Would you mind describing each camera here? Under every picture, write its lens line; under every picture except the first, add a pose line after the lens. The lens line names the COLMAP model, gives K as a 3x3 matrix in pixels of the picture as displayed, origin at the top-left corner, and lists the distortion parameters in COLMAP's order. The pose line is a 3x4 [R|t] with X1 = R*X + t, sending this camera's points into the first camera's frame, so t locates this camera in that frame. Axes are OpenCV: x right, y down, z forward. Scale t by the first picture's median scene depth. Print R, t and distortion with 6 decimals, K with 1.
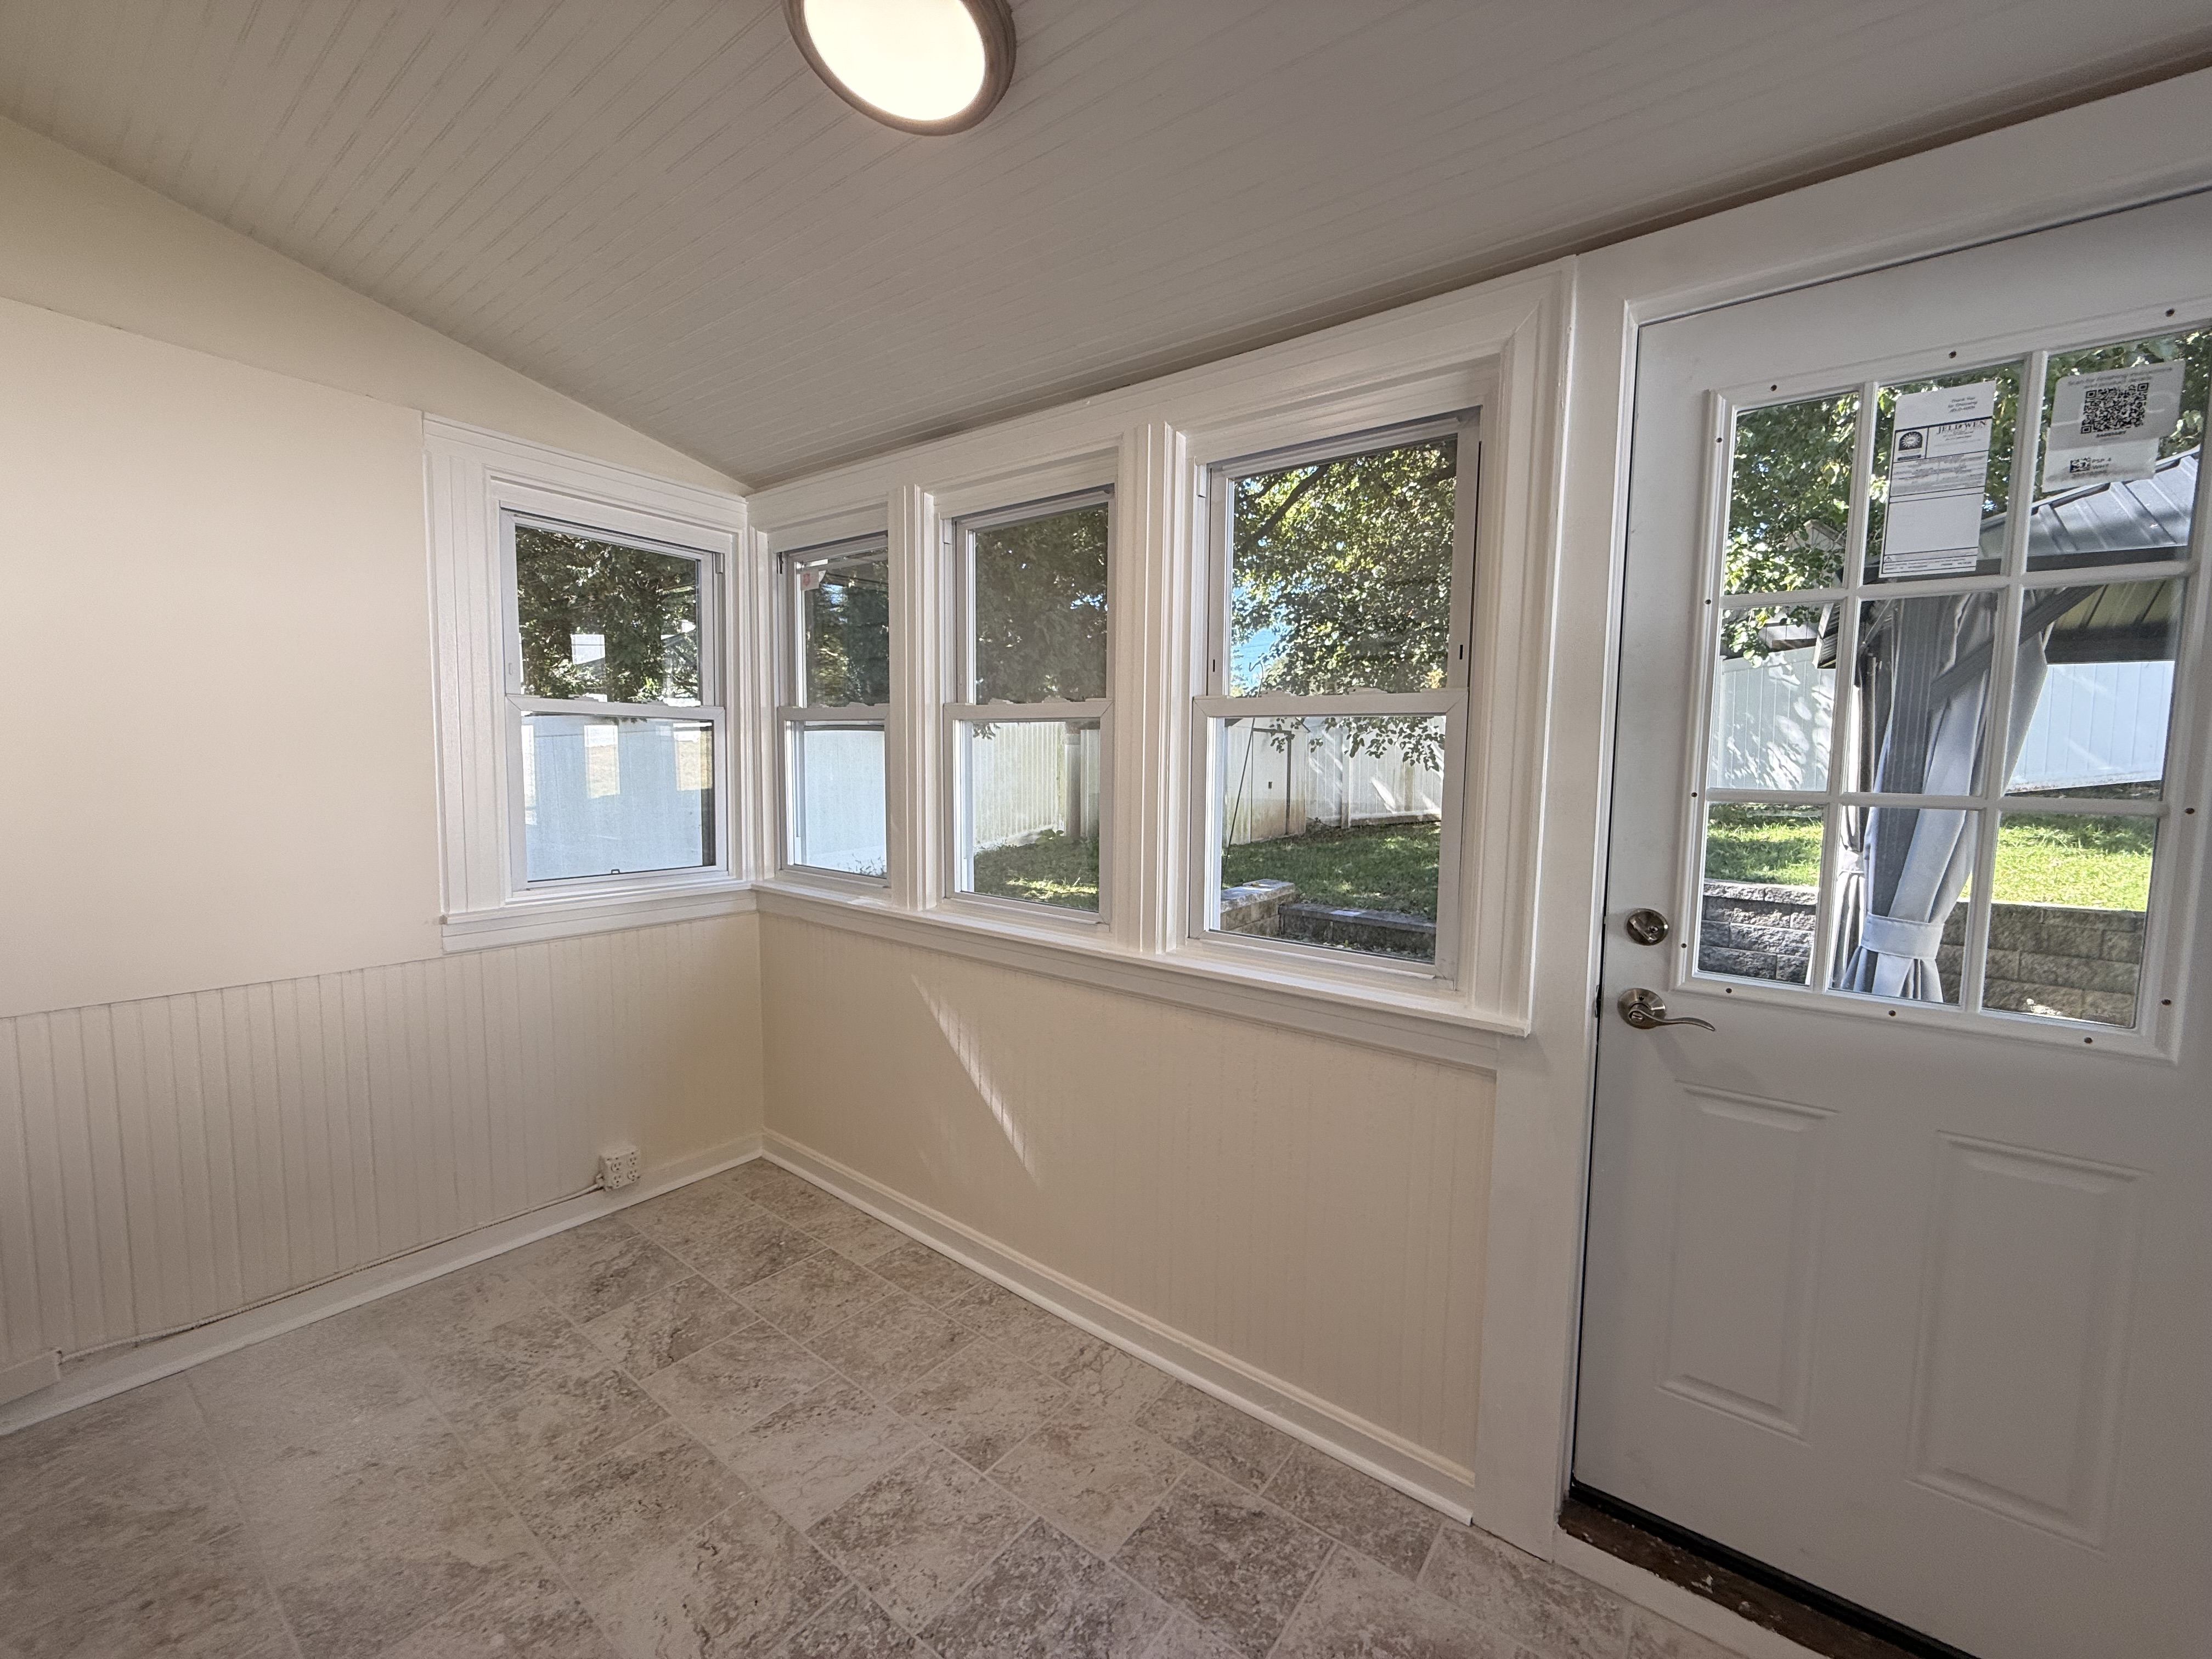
lens RADIAL K [[884.5, 0, 1101.6], [0, 884.5, 827.6], [0, 0, 1]] dist [0.001434, 0.000136]
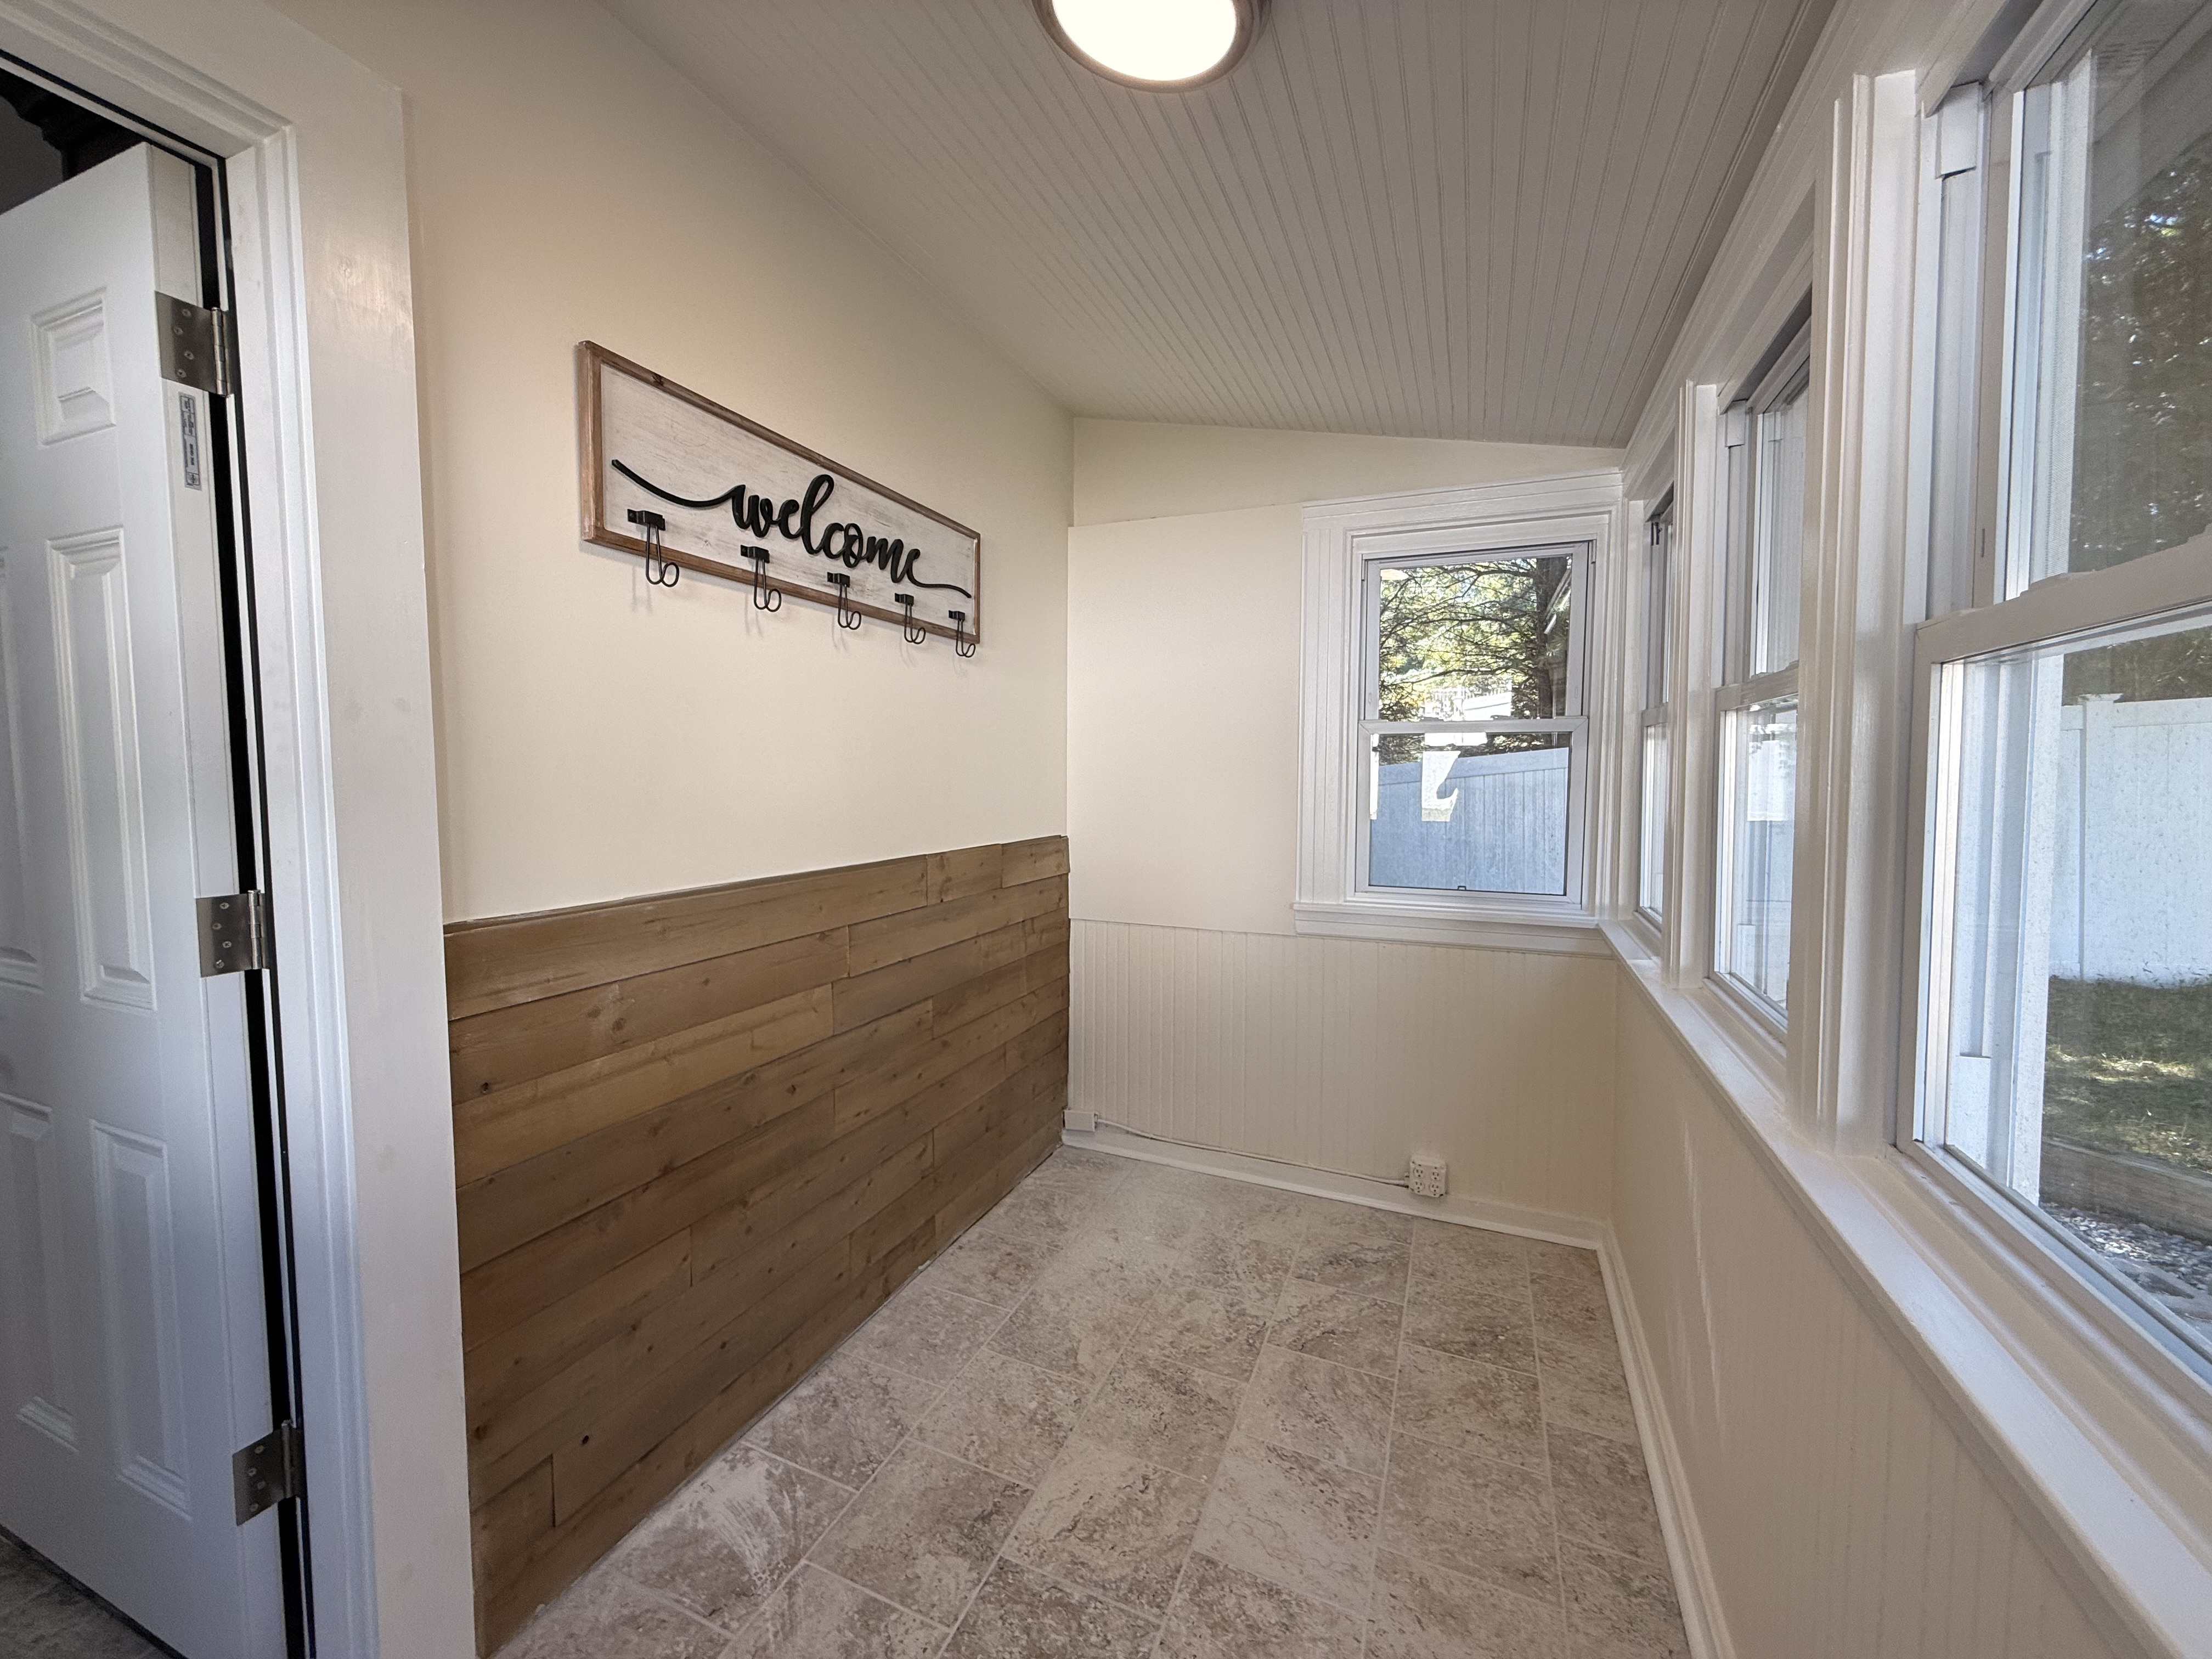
lens RADIAL K [[884.5, 0, 1099.2], [0, 884.5, 829.7], [0, 0, 1]] dist [0.001434, 0.000136]
pose [[0.246268, 0.048924, -0.967966, 0.463221], [-0.073768, 0.996774, 0.031613, -0.026286], [0.966390, 0.063620, 0.249083, 0.498676]]
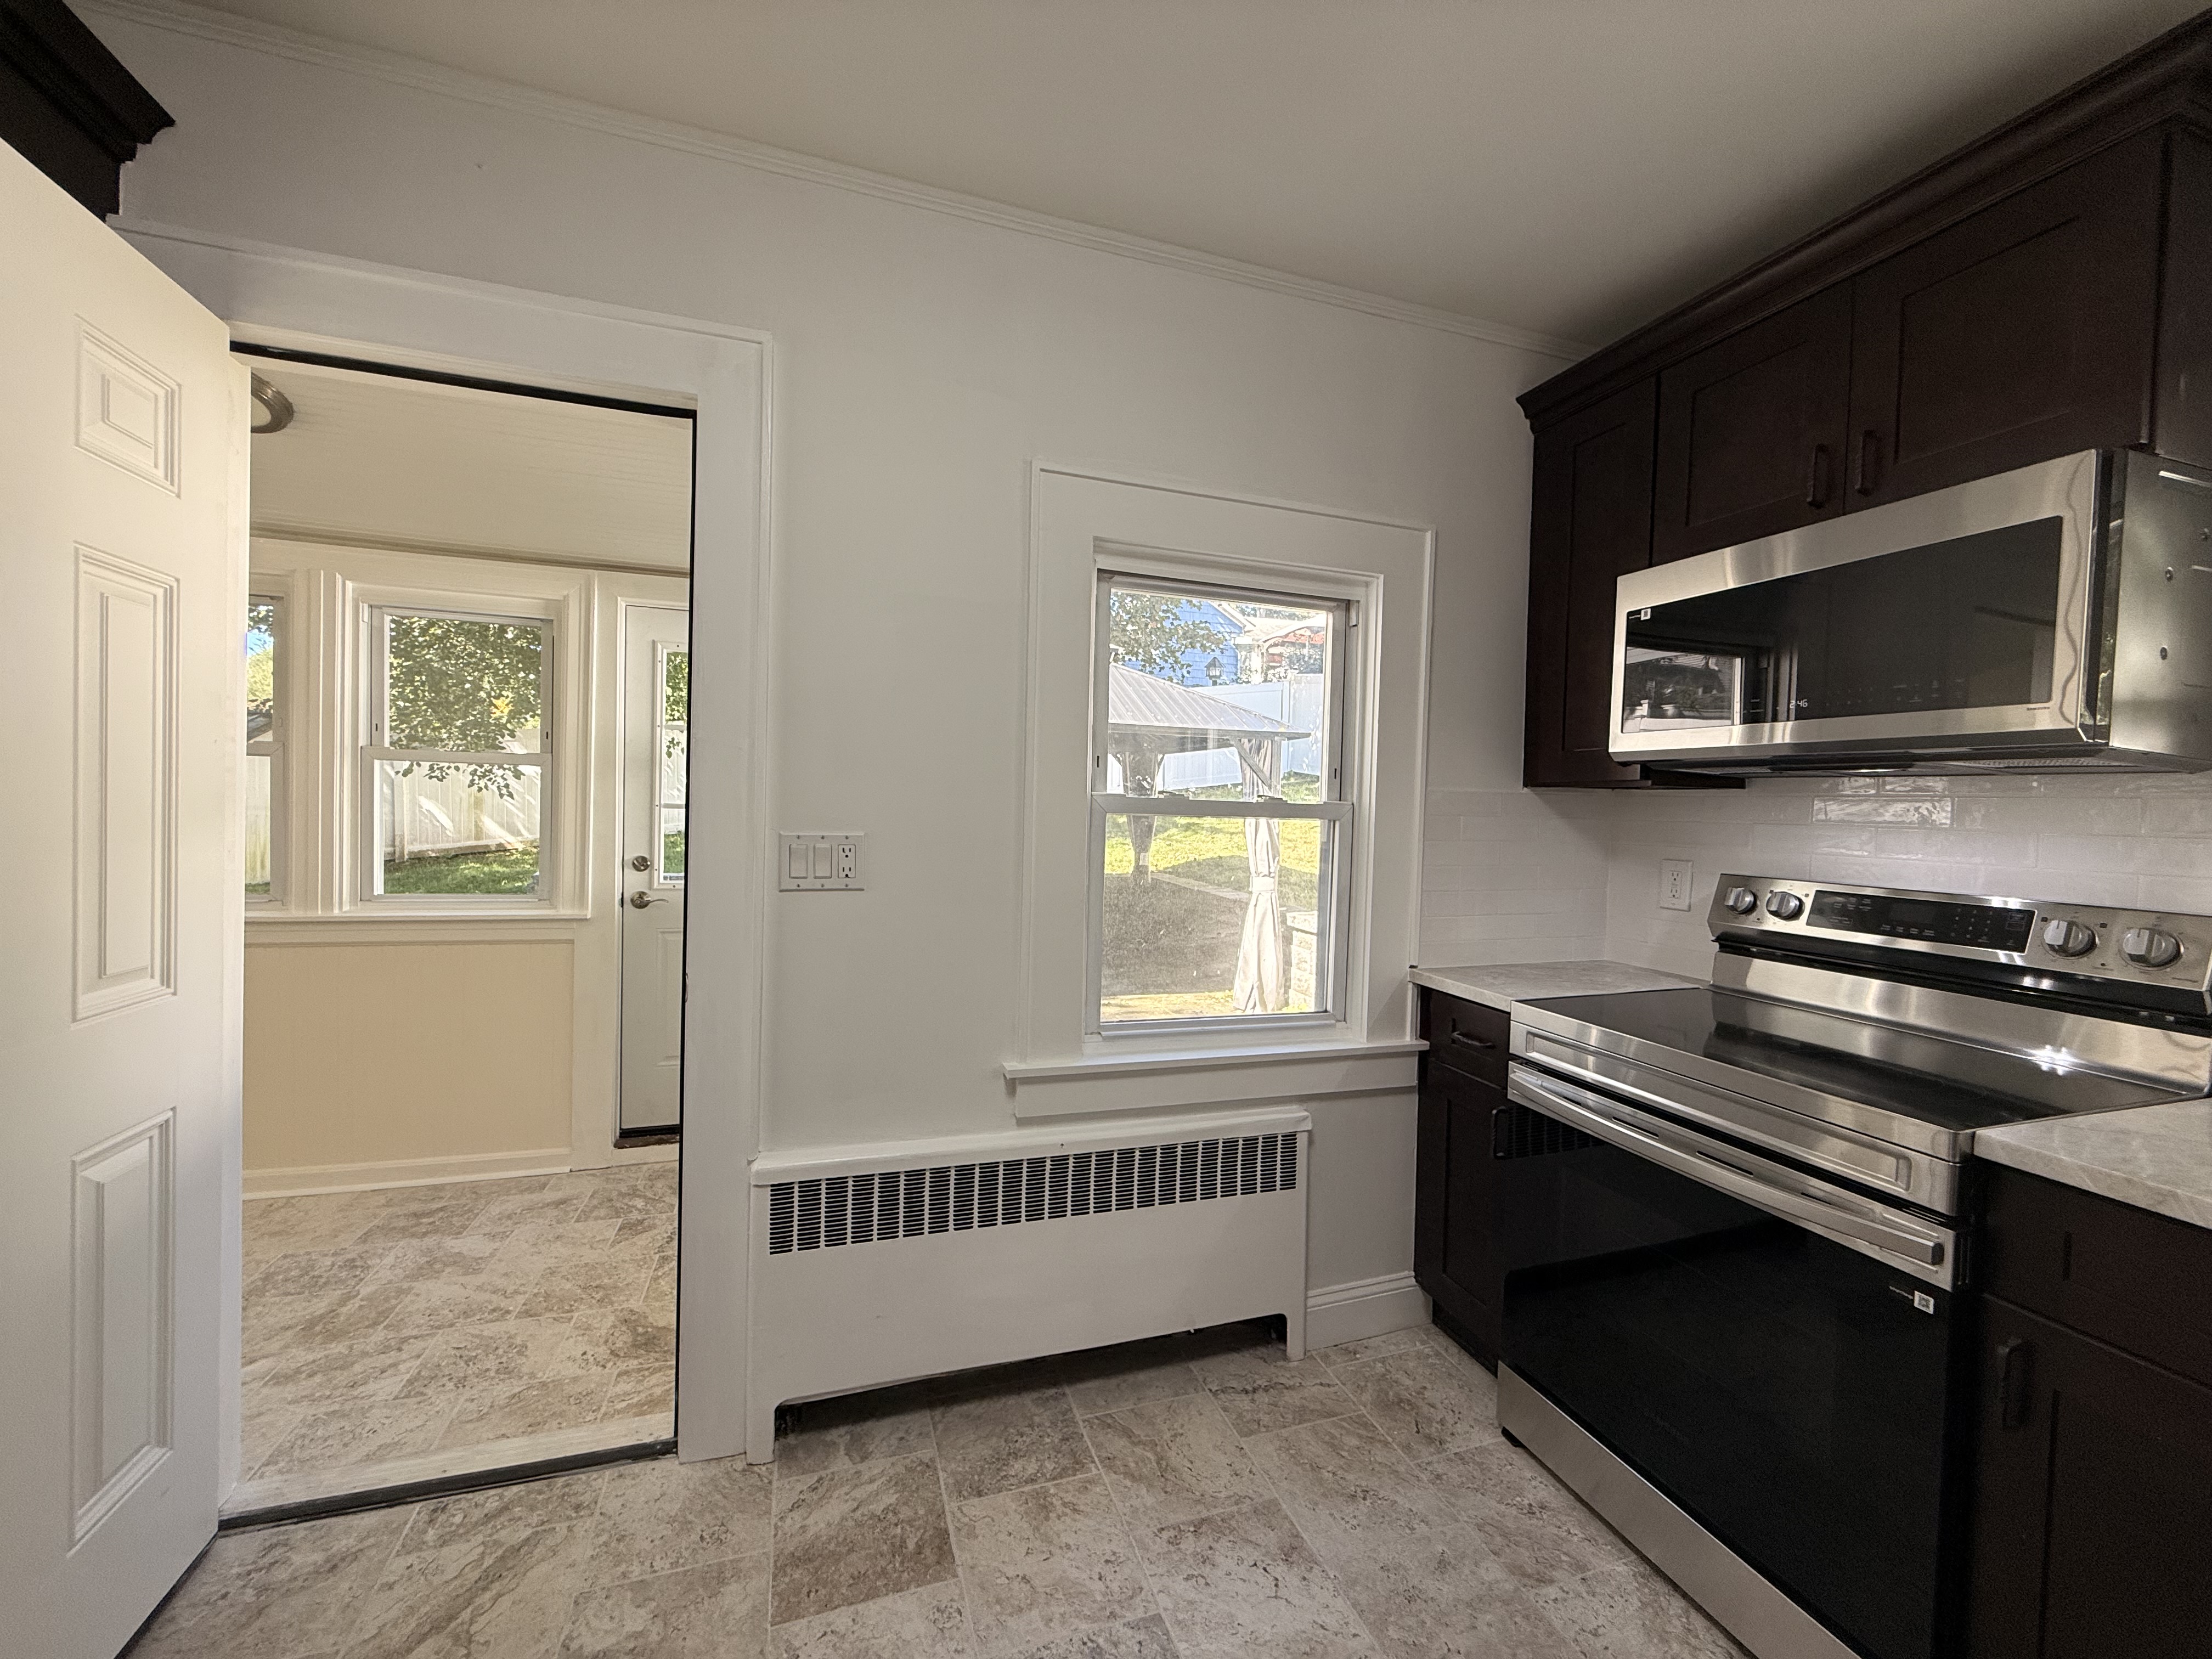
lens RADIAL K [[884.5, 0, 1098.8], [0, 884.5, 835.3], [0, 0, 1]] dist [0.001434, 0.000136]
pose [[0.578834, -0.021726, 0.815156, -0.439686], [0.043073, 0.999064, -0.003958, 0.076069], [-0.814307, 0.037403, 0.579228, -1.008319]]
